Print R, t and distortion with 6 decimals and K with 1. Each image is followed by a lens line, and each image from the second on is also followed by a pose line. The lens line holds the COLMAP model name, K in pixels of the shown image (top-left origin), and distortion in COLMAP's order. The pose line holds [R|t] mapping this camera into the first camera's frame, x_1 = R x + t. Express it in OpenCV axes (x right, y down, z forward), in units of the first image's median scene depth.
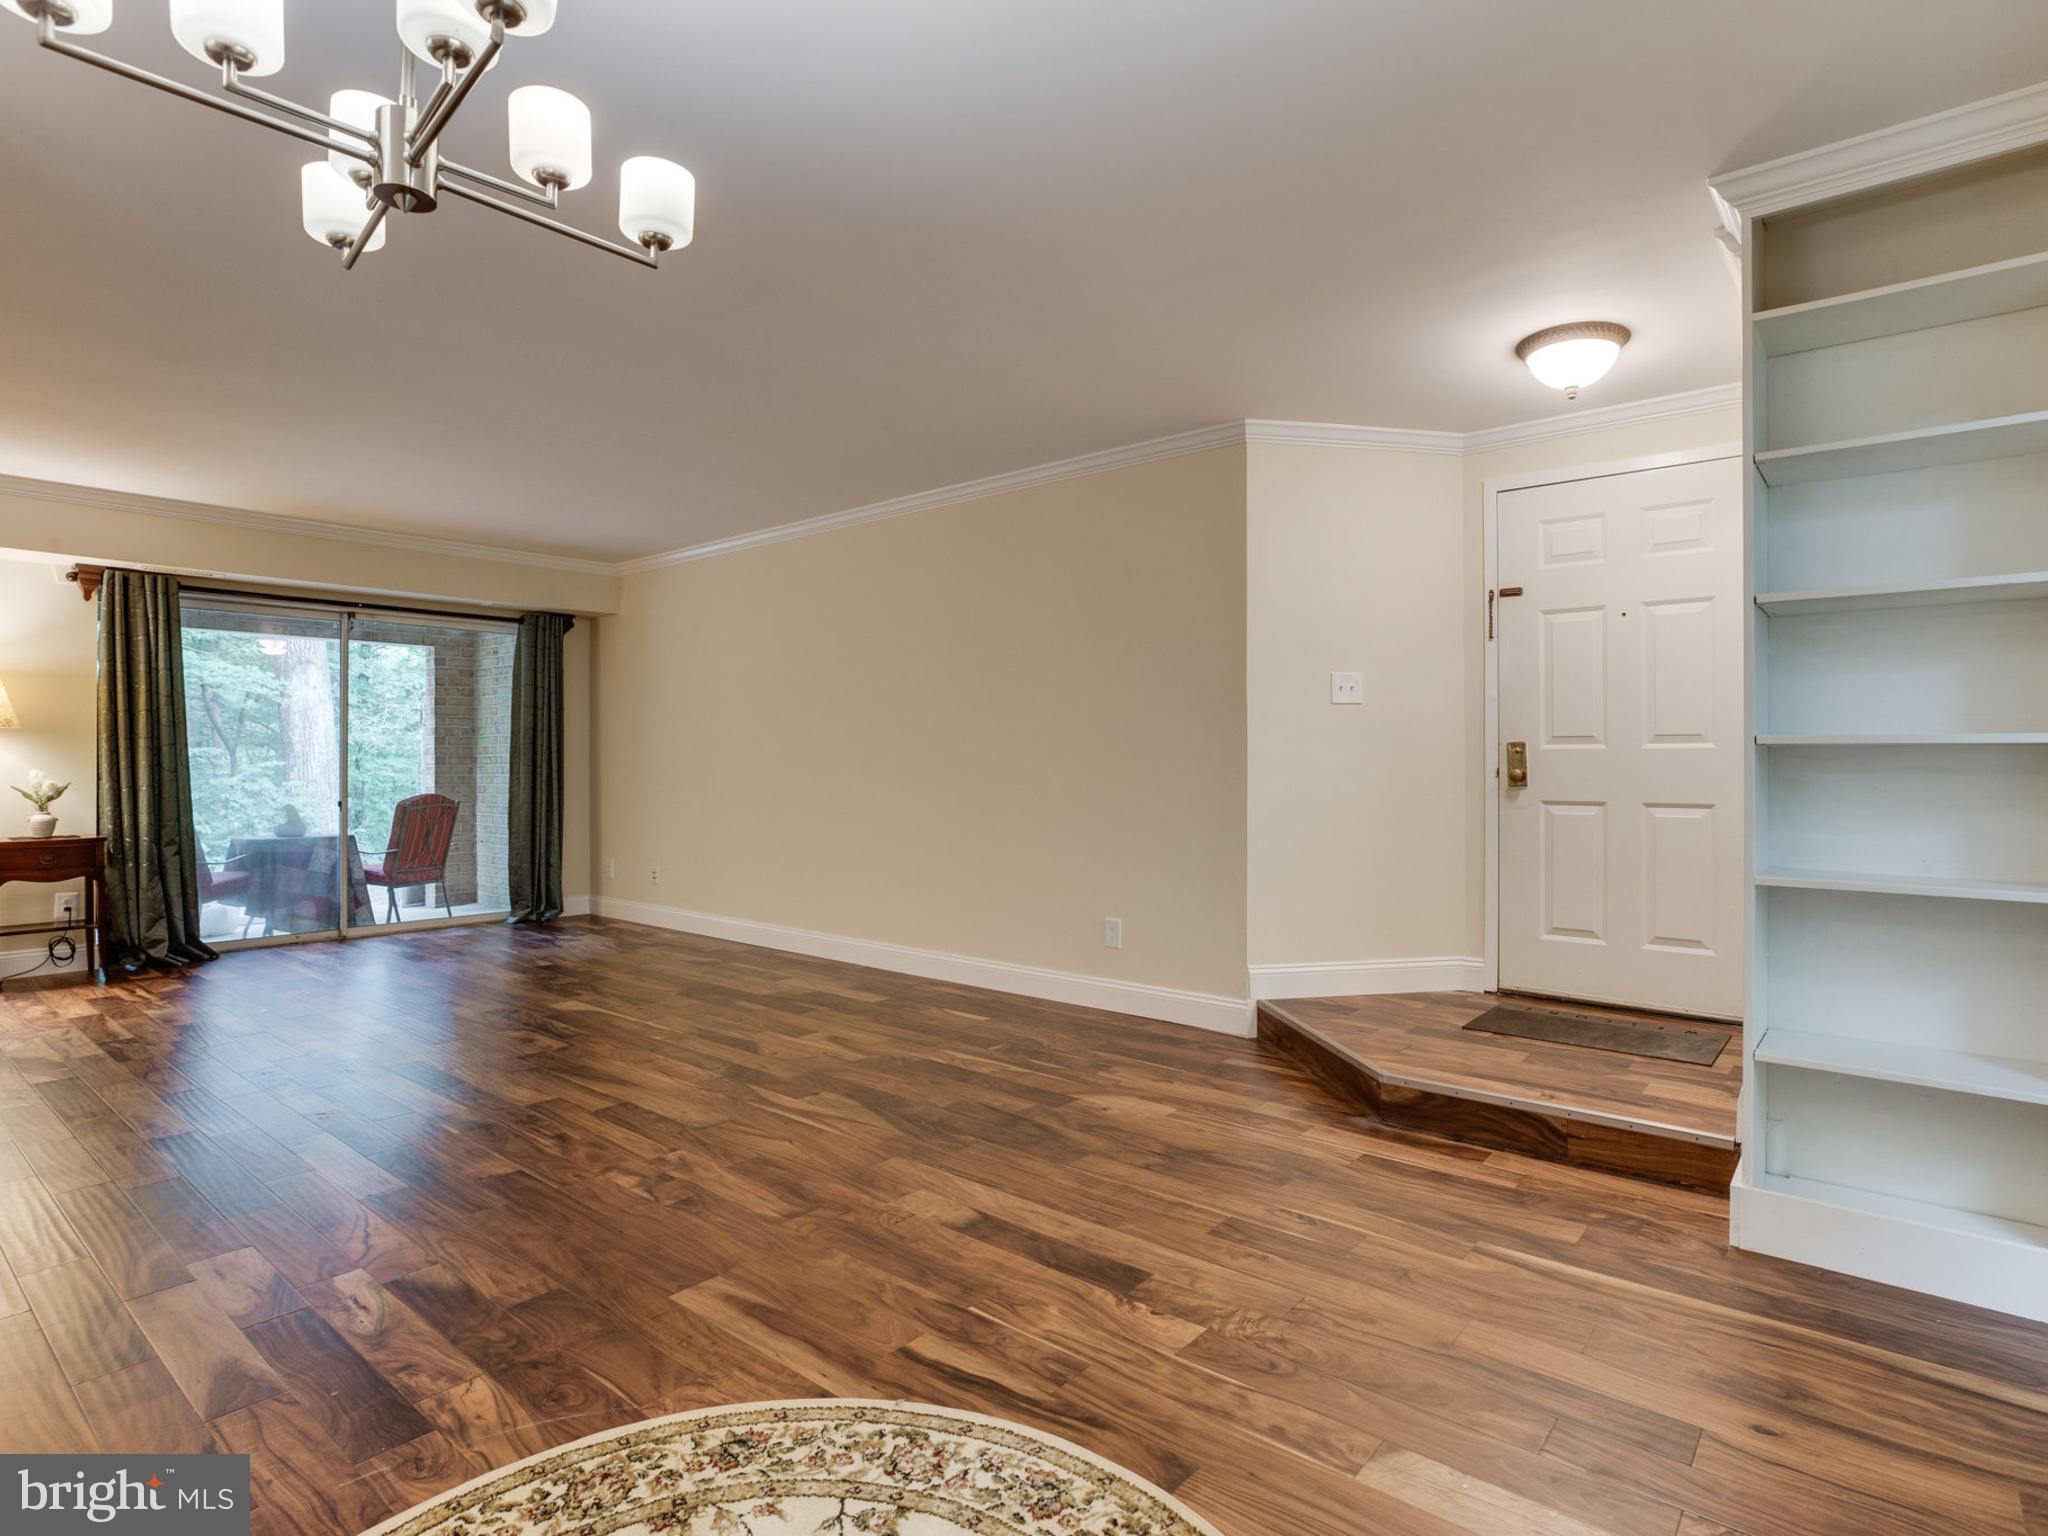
lens RADIAL K [[1035.8, 0, 1077.7], [0, 1035.8, 761.3], [0, 0, 1]] dist [-0.033285, 0.015549]
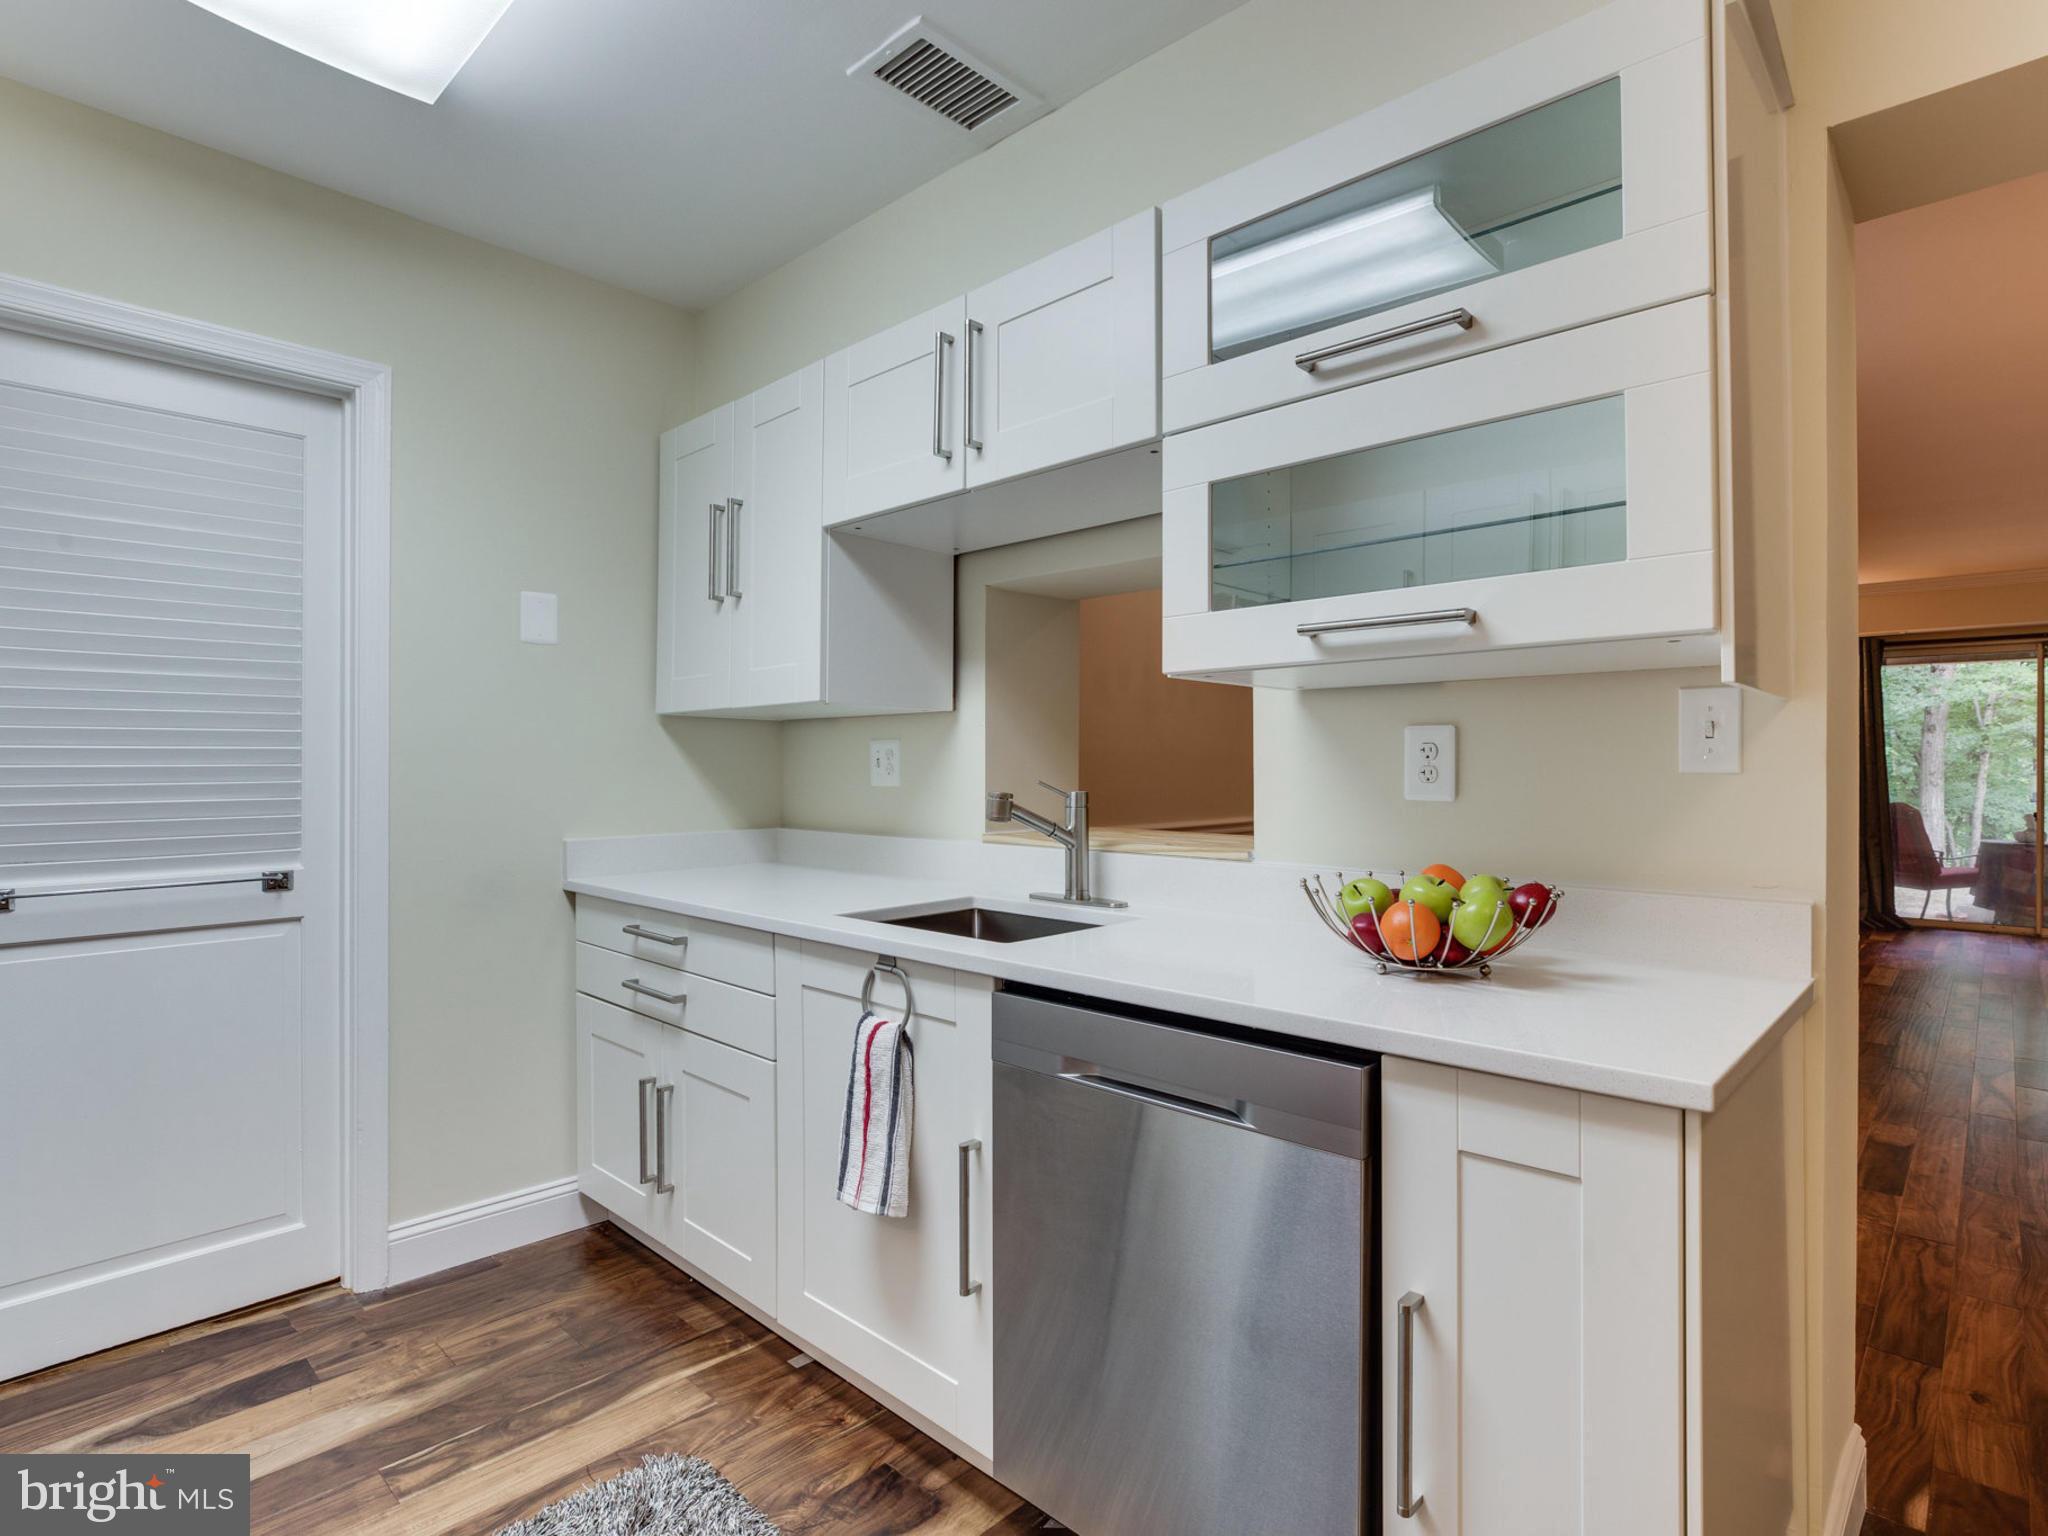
lens RADIAL K [[1064.4, 0, 1012.4], [0, 1064.4, 760.5], [0, 0, 1]] dist [-0.021514, 0.008359]
pose [[-0.098840, -0.002868, -0.995099, 1.026040], [0.000122, 0.999996, -0.002894, -0.027571], [0.995103, -0.000408, -0.098840, 0.018006]]
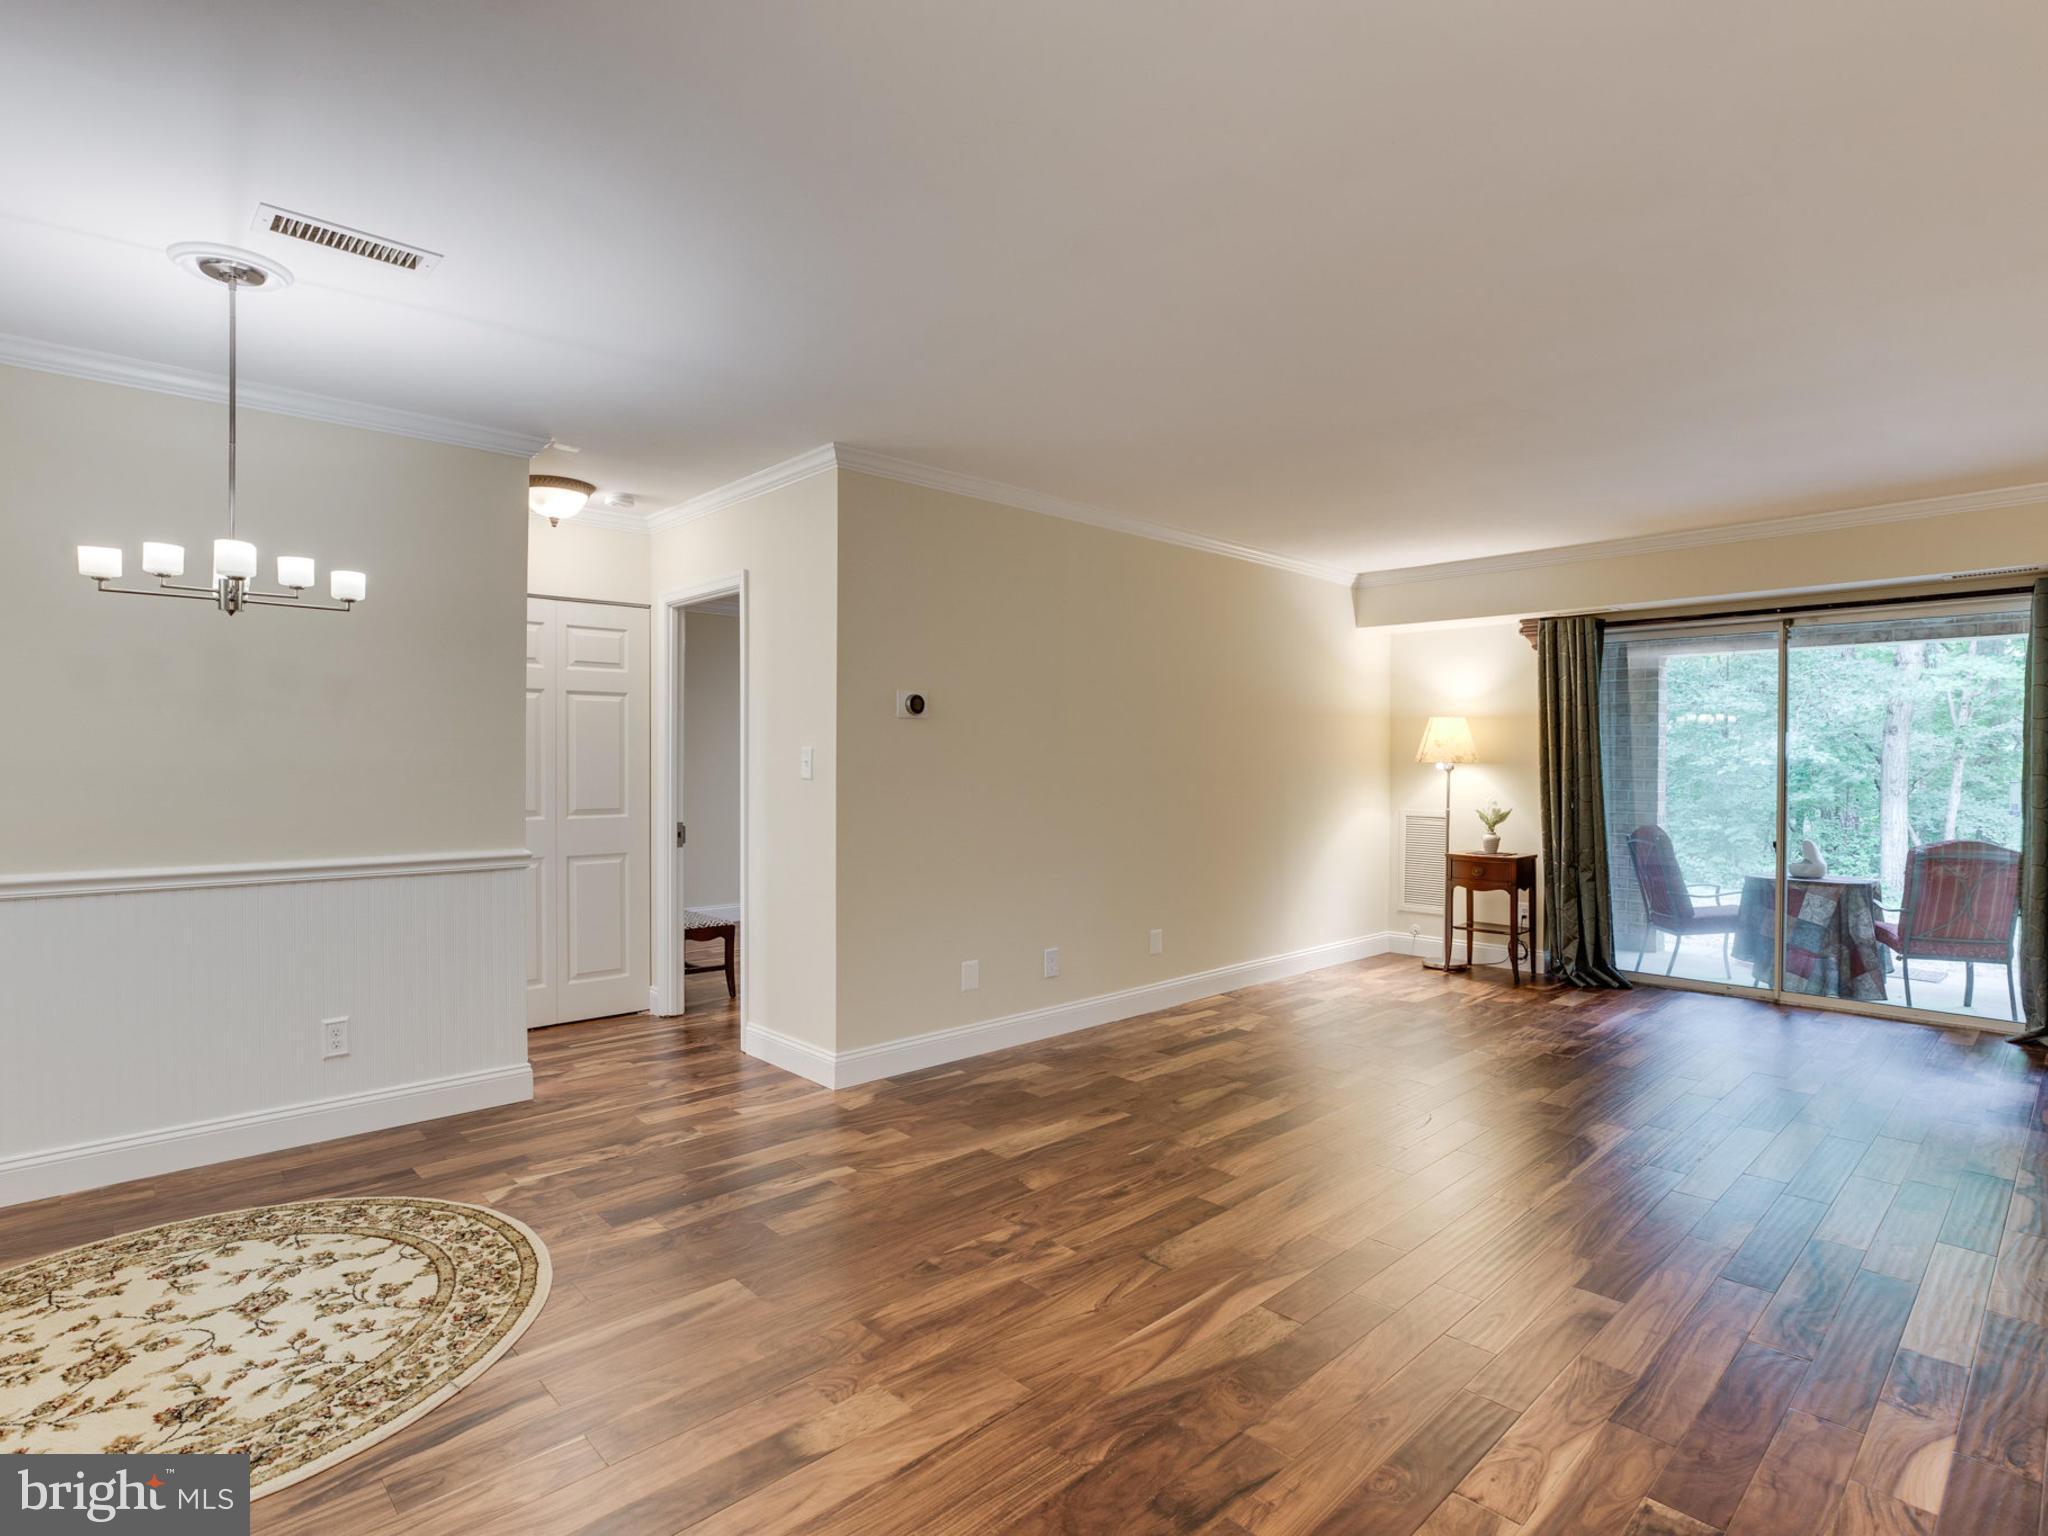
lens RADIAL K [[1078.7, 0, 1008.6], [0, 1078.7, 767.6], [0, 0, 1]] dist [-0.030124, 0.013813]
pose [[-0.149858, 0.005360, -0.988693, 0.506882], [-0.003868, 0.999974, 0.006007, -0.051074], [0.988700, 0.004724, -0.149833, 0.979193]]
